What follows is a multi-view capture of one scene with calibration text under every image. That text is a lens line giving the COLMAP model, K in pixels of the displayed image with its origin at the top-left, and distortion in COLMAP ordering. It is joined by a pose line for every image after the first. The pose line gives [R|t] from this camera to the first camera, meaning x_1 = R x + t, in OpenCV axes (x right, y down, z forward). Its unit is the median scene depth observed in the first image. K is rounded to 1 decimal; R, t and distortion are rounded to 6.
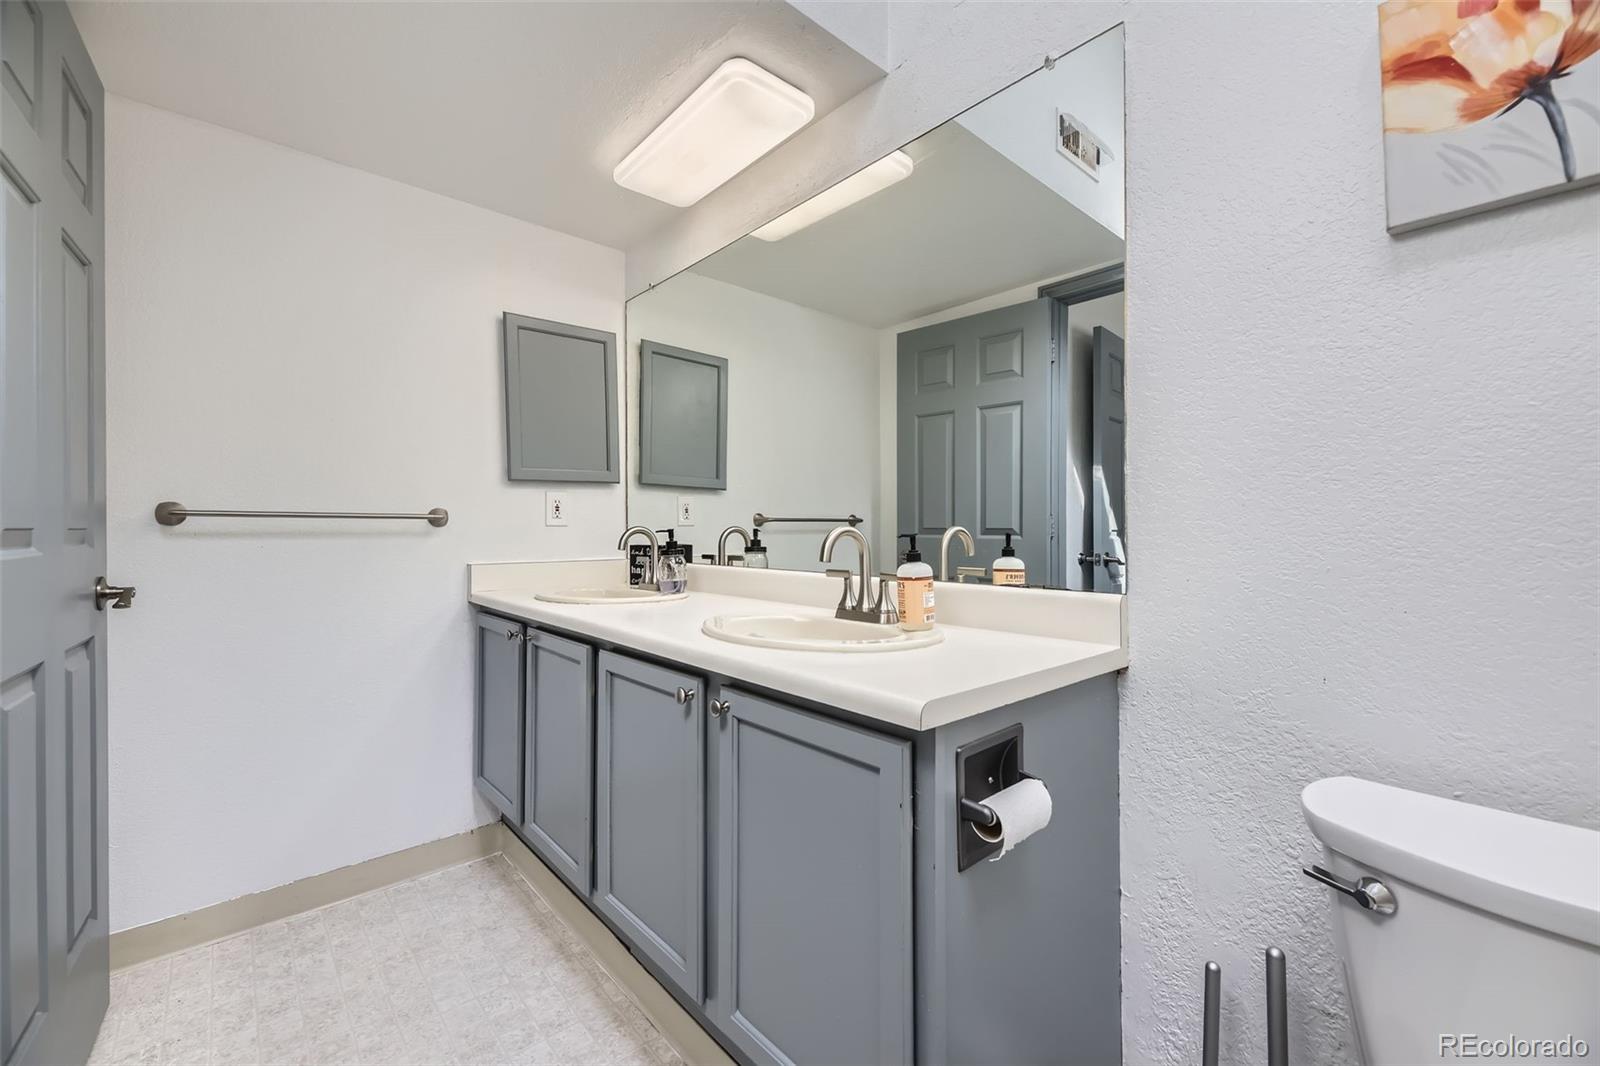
lens RADIAL K [[645.9, 0, 798.2], [0, 645.9, 530.0], [0, 0, 1]] dist [0.012166, -0.002364]
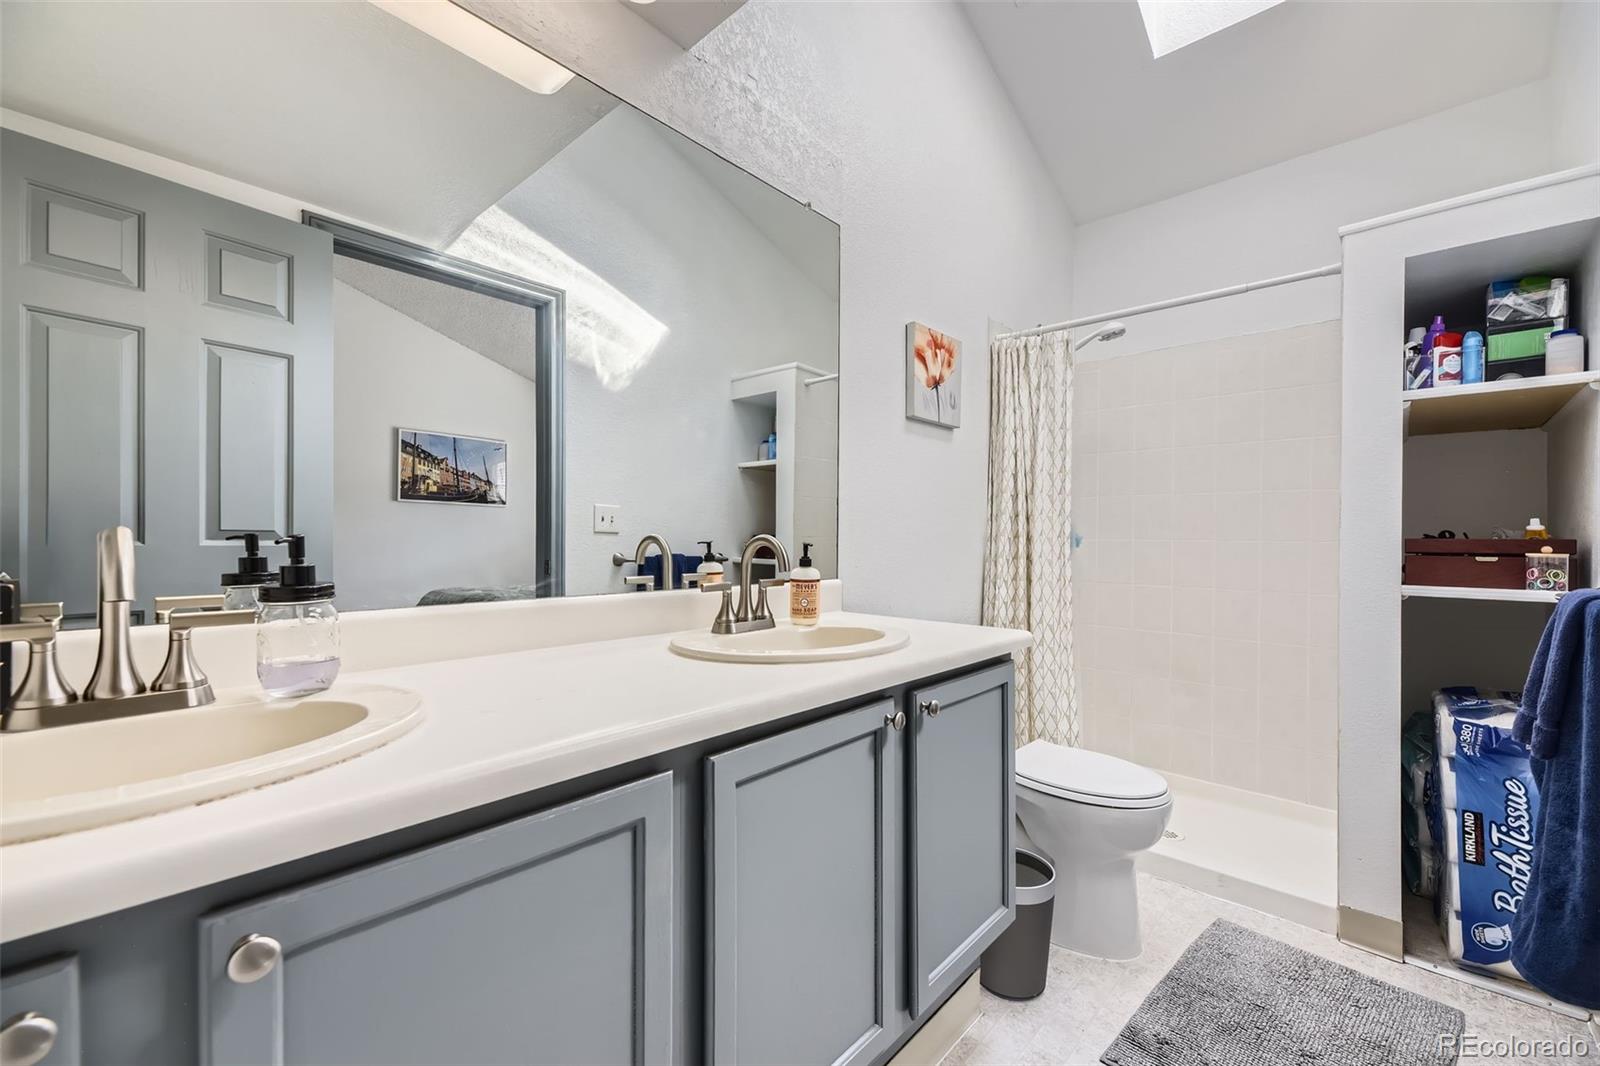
lens RADIAL K [[645.9, 0, 798.2], [0, 645.9, 538.0], [0, 0, 1]] dist [0.012166, -0.002364]
pose [[-0.098894, -0.006657, 0.995076, -0.774526], [-0.010420, 0.999930, 0.005653, -0.006782], [-0.995043, -0.009810, -0.098957, 0.882240]]
